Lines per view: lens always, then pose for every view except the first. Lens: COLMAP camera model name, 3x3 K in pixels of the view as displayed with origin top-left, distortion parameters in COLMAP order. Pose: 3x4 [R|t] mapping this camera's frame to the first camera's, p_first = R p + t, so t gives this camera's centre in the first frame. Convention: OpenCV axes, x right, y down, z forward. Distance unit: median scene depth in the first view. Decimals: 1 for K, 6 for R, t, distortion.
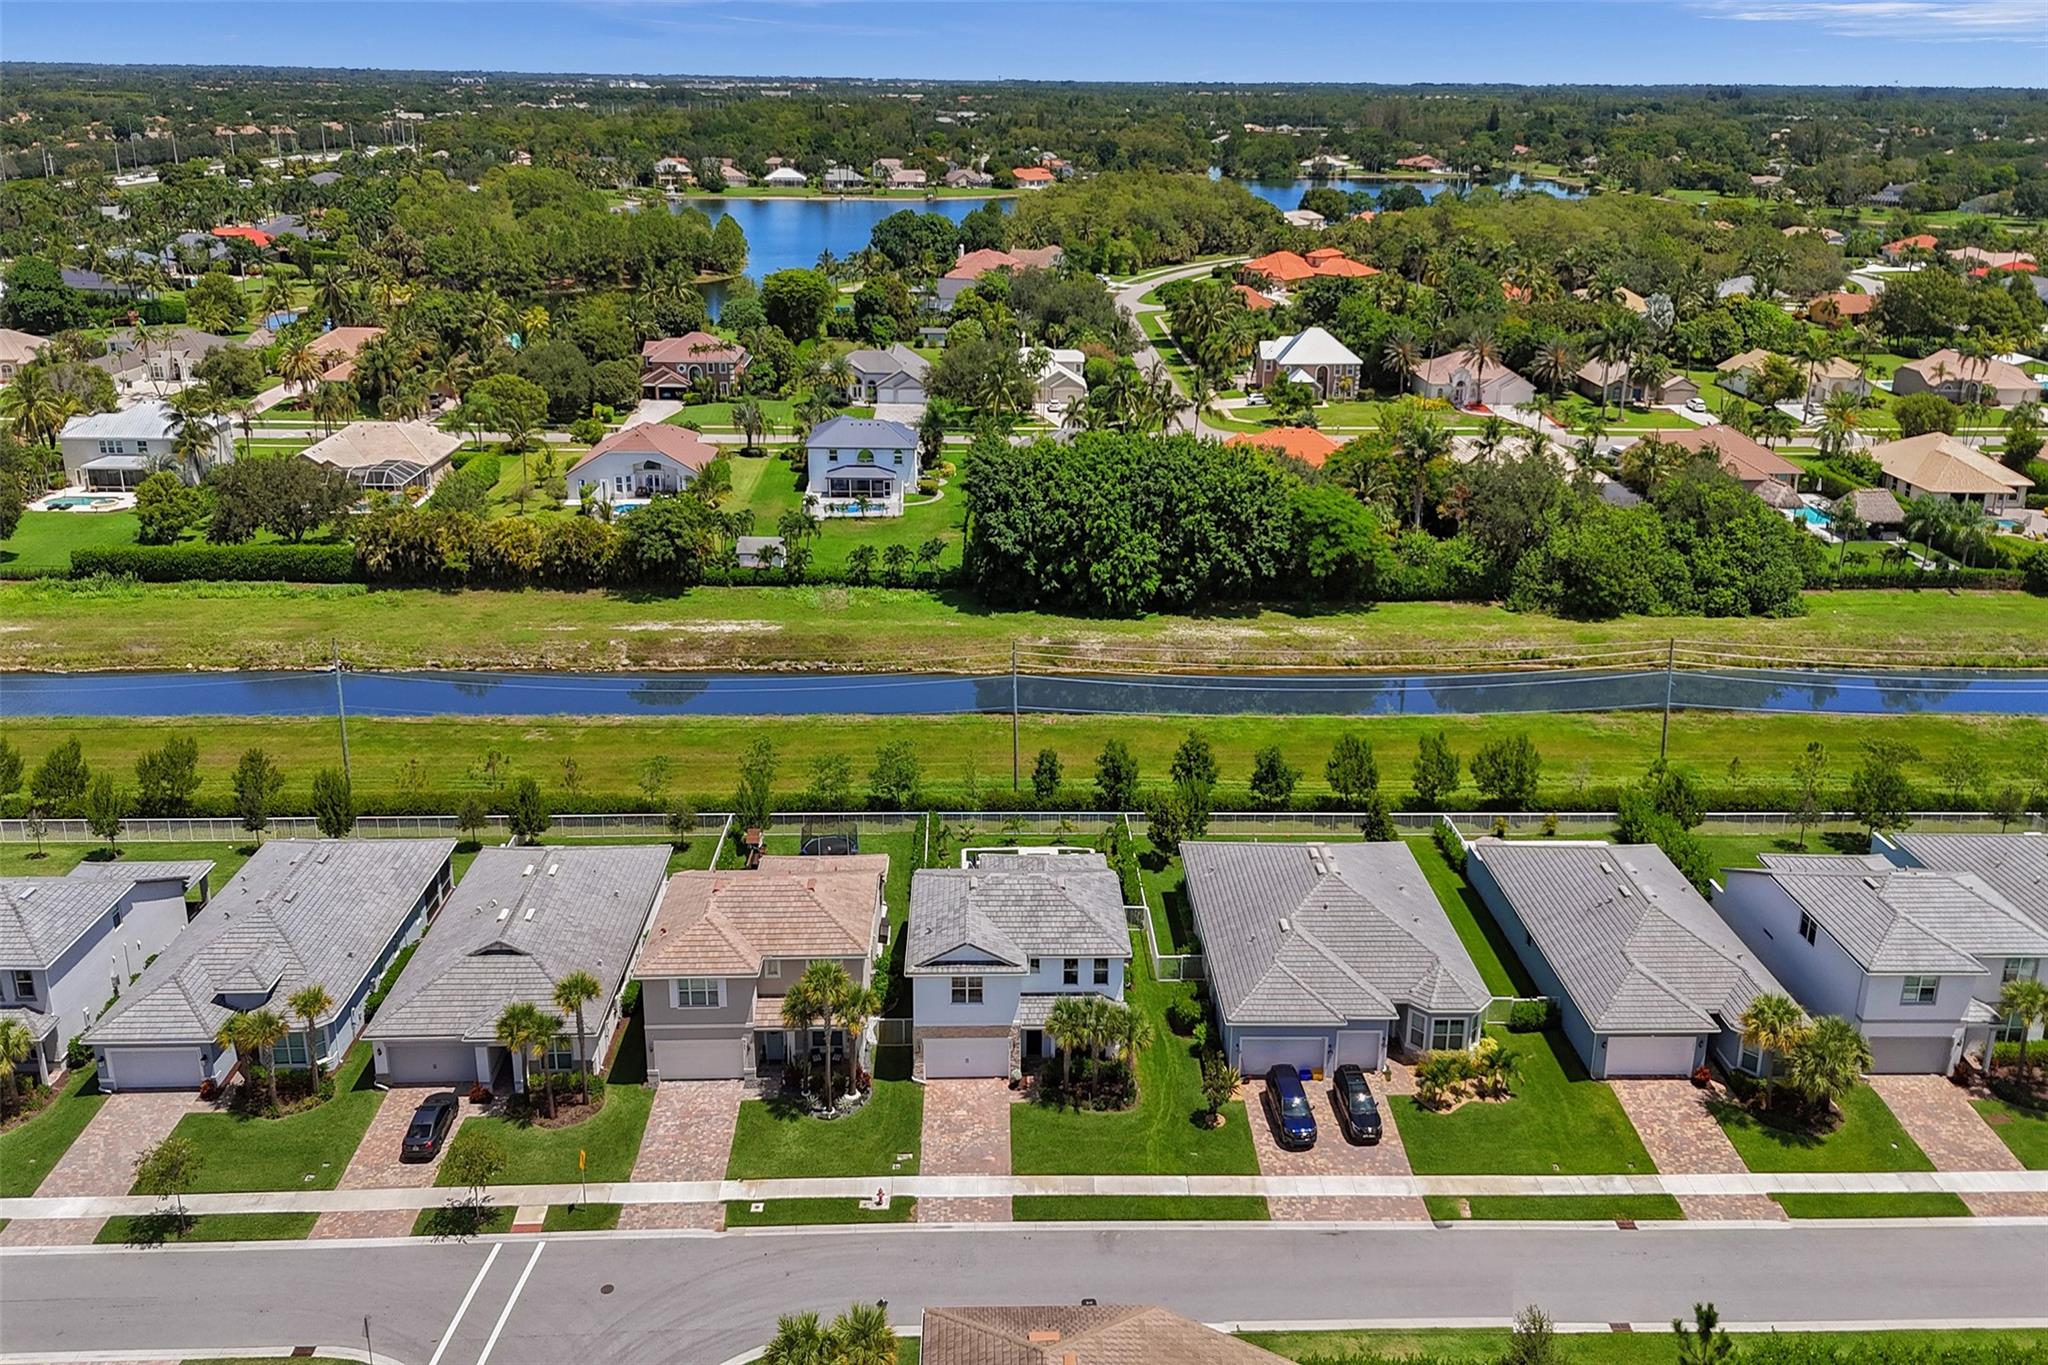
lens RADIAL K [[1468.2, 0, 1020.8], [0, 1468.2, 664.6], [0, 0, 1]] dist [0.065349, -0.059364]
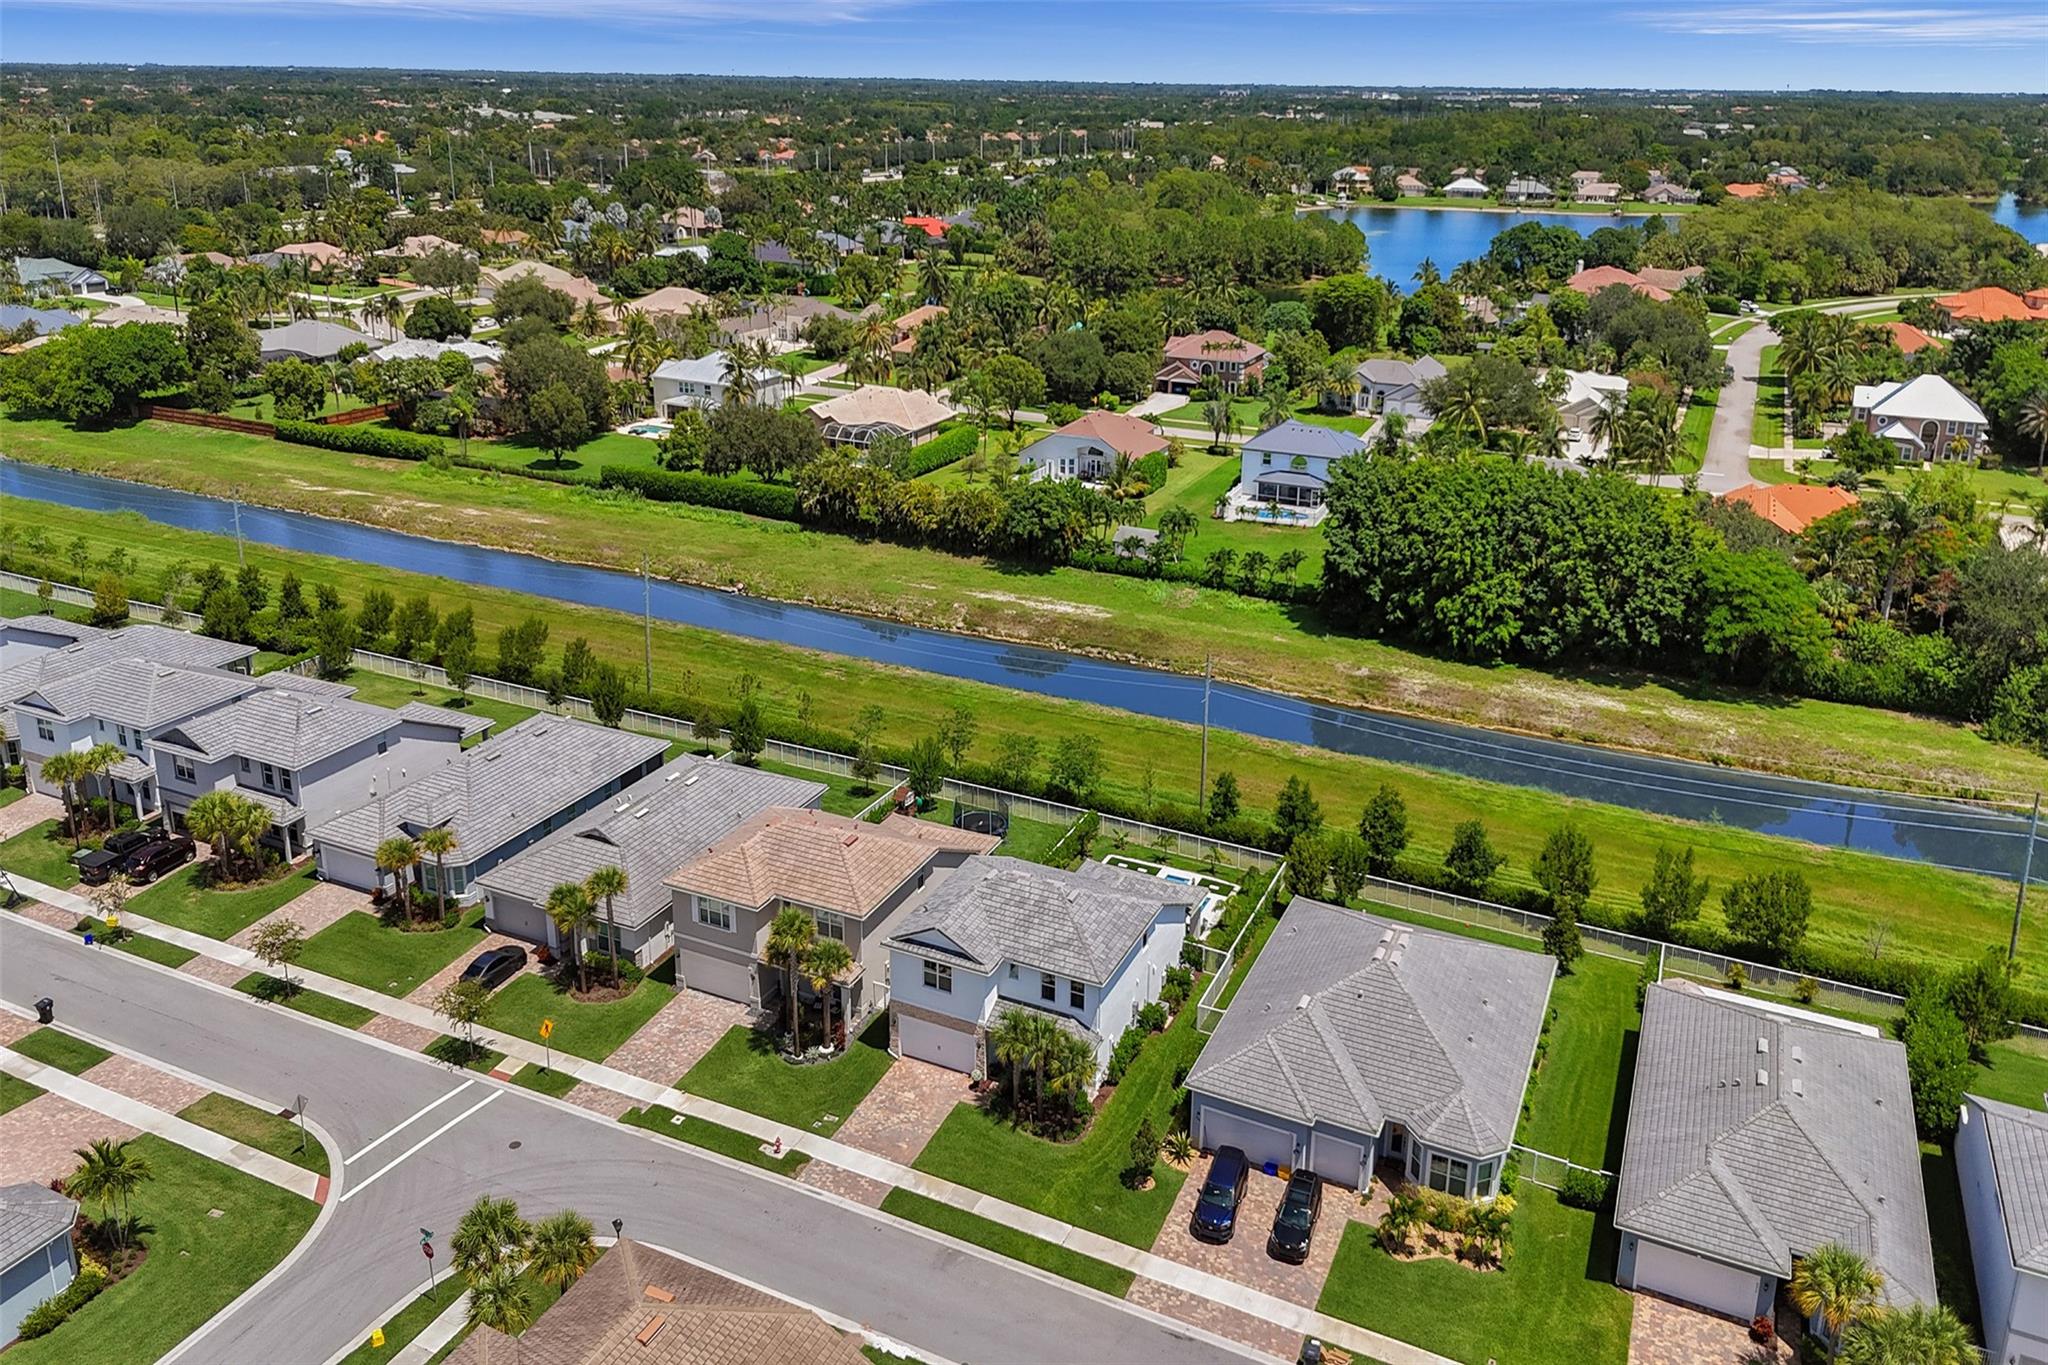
lens RADIAL K [[1468.2, 0, 1032.2], [0, 1468.2, 677.4], [0, 0, 1]] dist [0.065349, -0.059364]
pose [[0.894632, 0.170024, -0.413189, 0.298971], [-0.169994, 0.984745, 0.037144, -0.016986], [0.413201, 0.037010, 0.909887, 0.095285]]
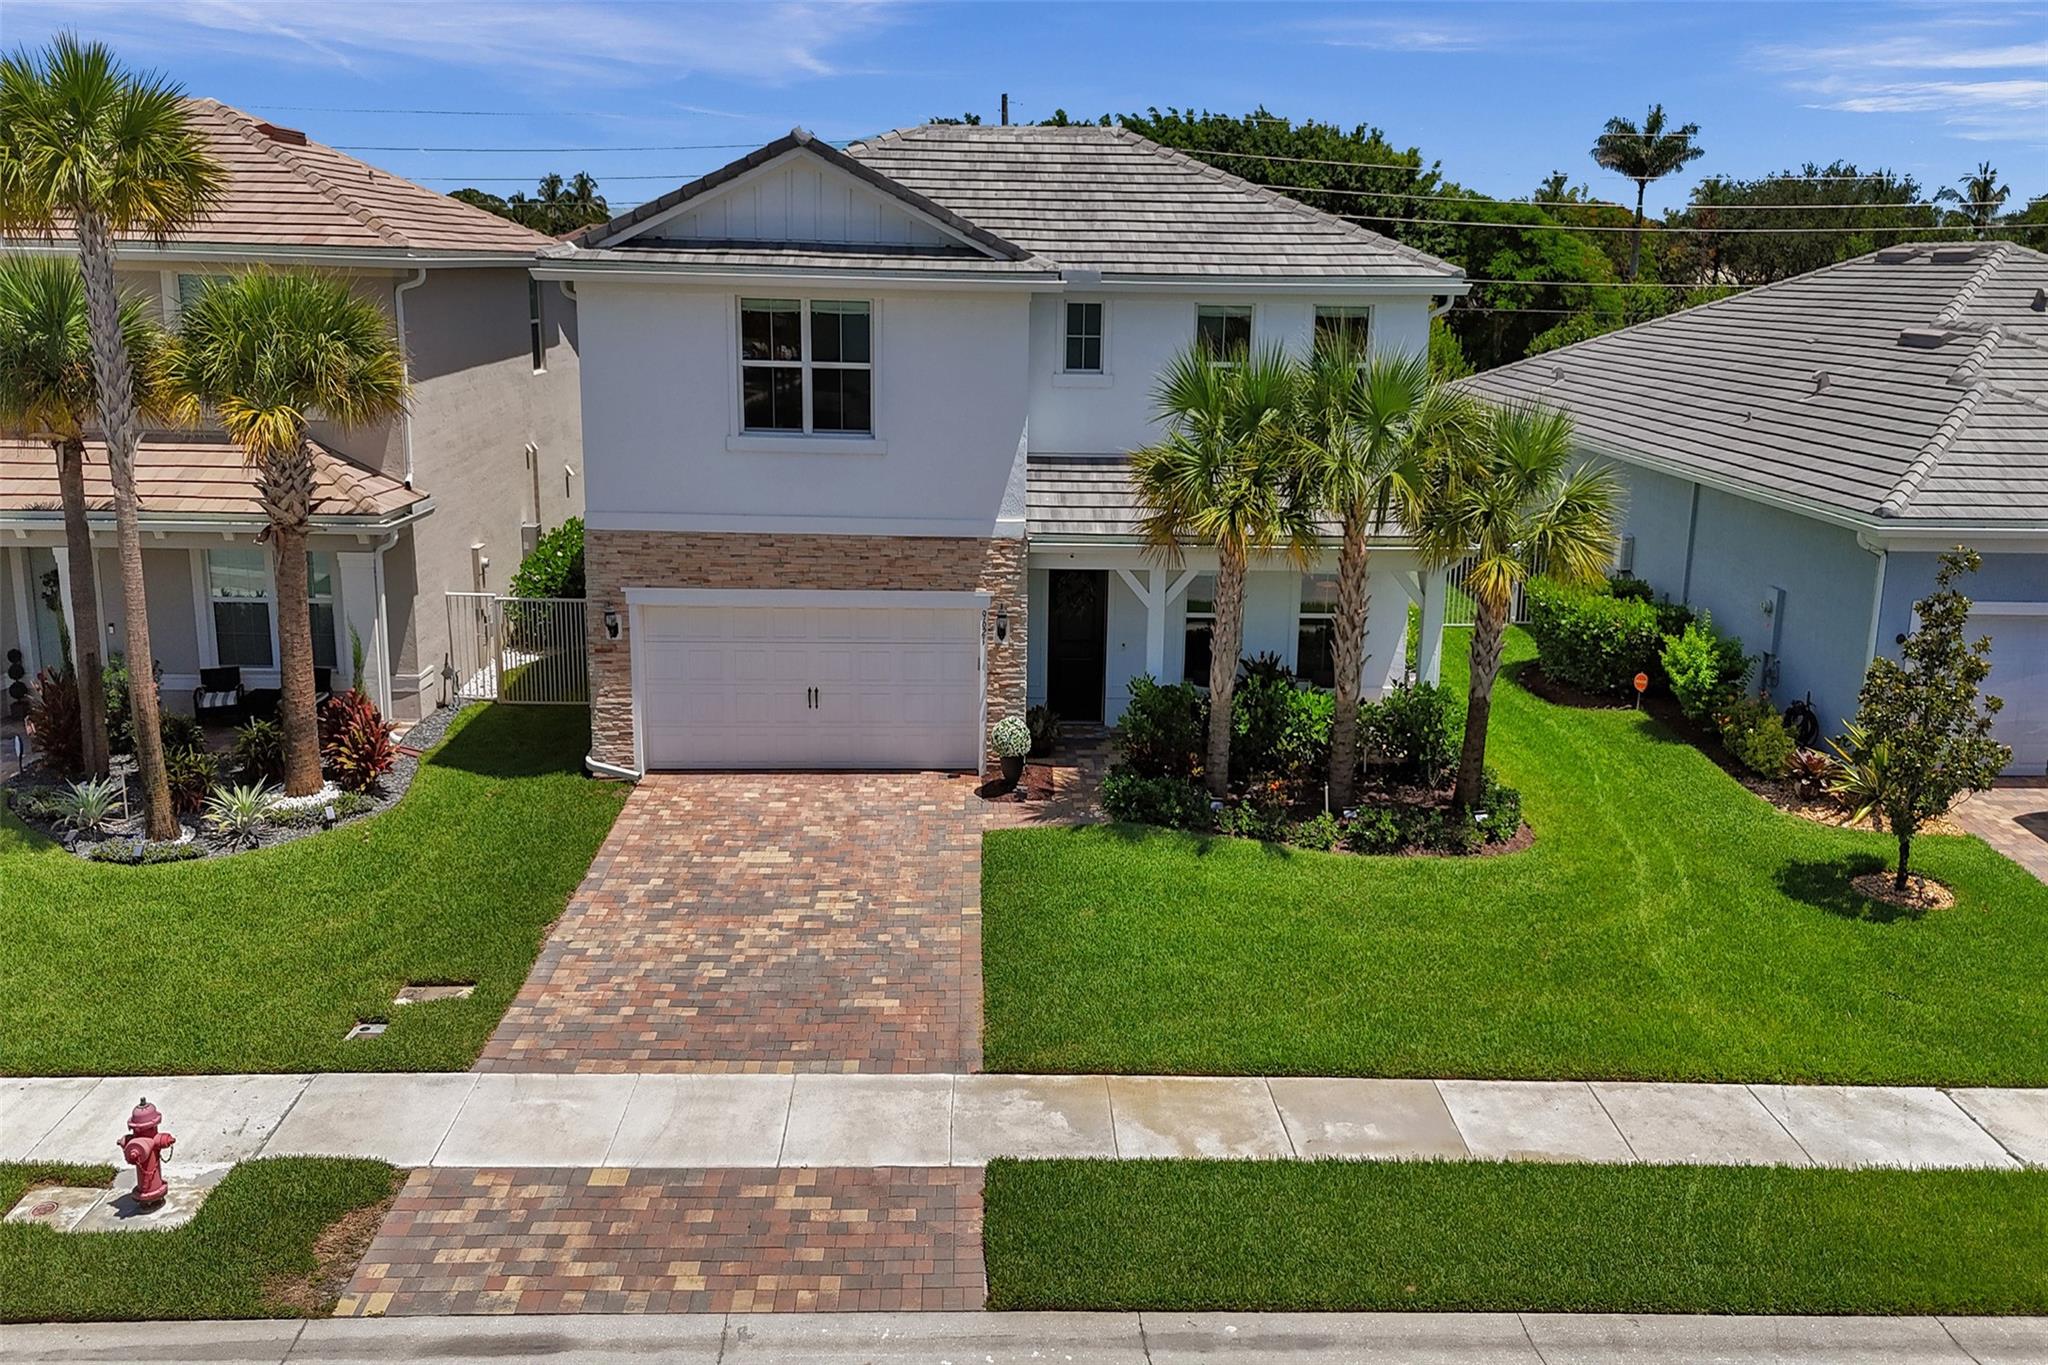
lens RADIAL K [[1468.2, 0, 1021.0], [0, 1468.2, 704.2], [0, 0, 1]] dist [0.065349, -0.059364]
pose [[0.999938, 0.006068, 0.009313, -0.002555], [-0.005142, 0.995327, -0.096422, 0.228868], [-0.009855, 0.096368, 0.995297, 0.586357]]
